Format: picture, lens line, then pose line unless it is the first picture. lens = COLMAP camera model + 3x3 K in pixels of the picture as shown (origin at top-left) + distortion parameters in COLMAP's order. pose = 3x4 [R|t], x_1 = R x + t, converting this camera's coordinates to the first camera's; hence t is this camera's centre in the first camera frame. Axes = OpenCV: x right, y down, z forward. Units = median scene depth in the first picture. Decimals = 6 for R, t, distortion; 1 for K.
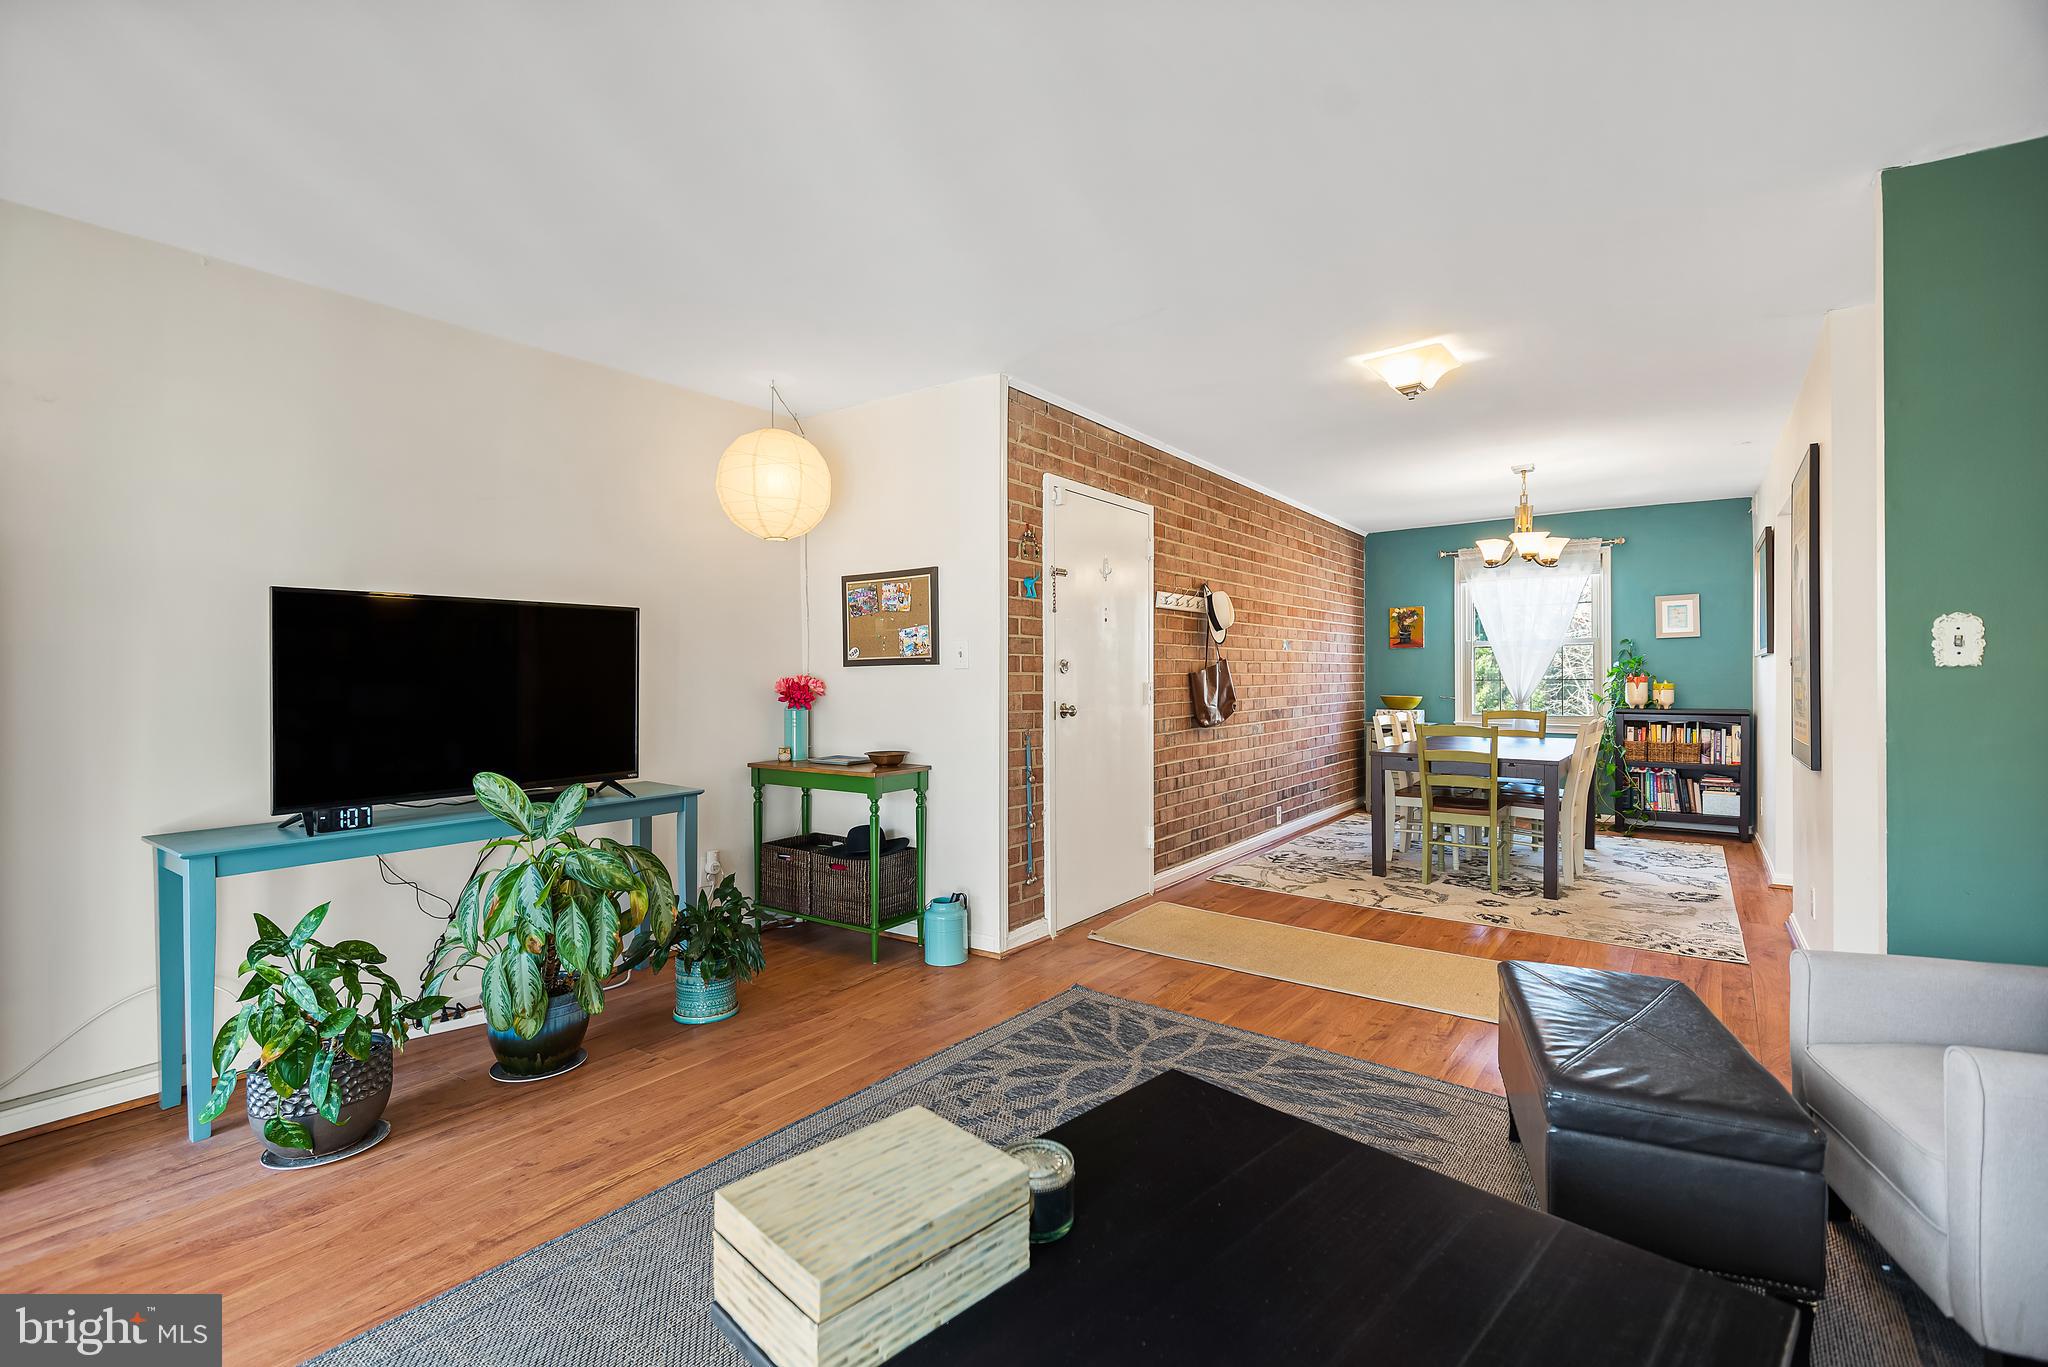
lens RADIAL K [[902.4, 0, 1003.3], [0, 902.4, 682.7], [0, 0, 1]] dist [0.014190, -0.016514]
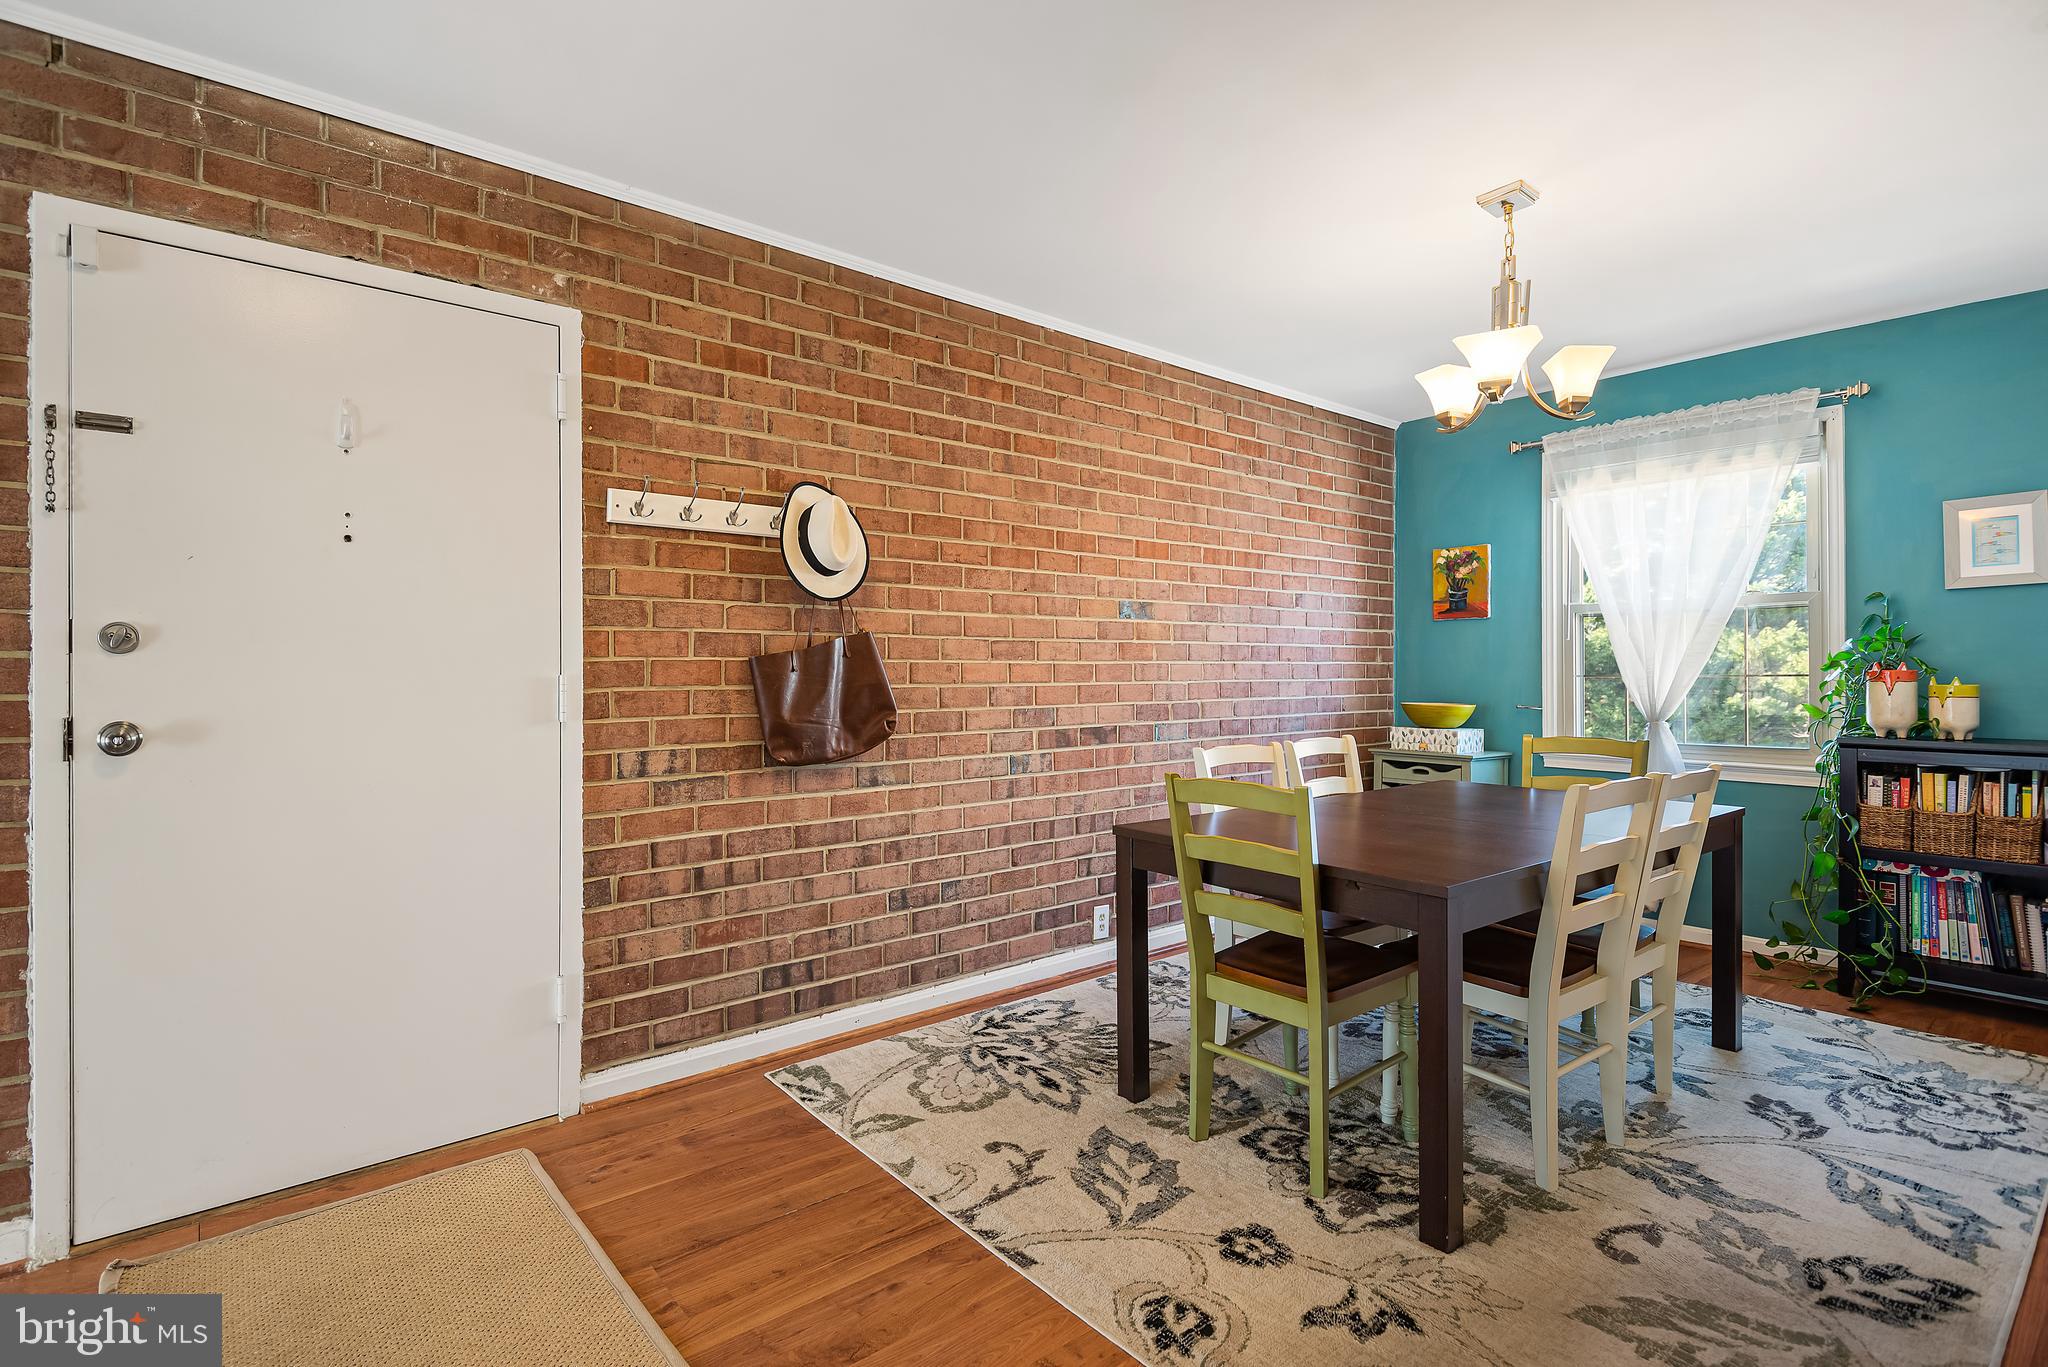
lens RADIAL K [[1001.1, 0, 1017.1], [0, 1001.1, 669.7], [0, 0, 1]] dist [0.038422, -0.026712]
pose [[0.974827, 0.003690, -0.222931, 0.458204], [-0.005324, 0.999963, -0.006731, -0.001033], [0.222898, 0.007749, 0.974811, 0.467756]]
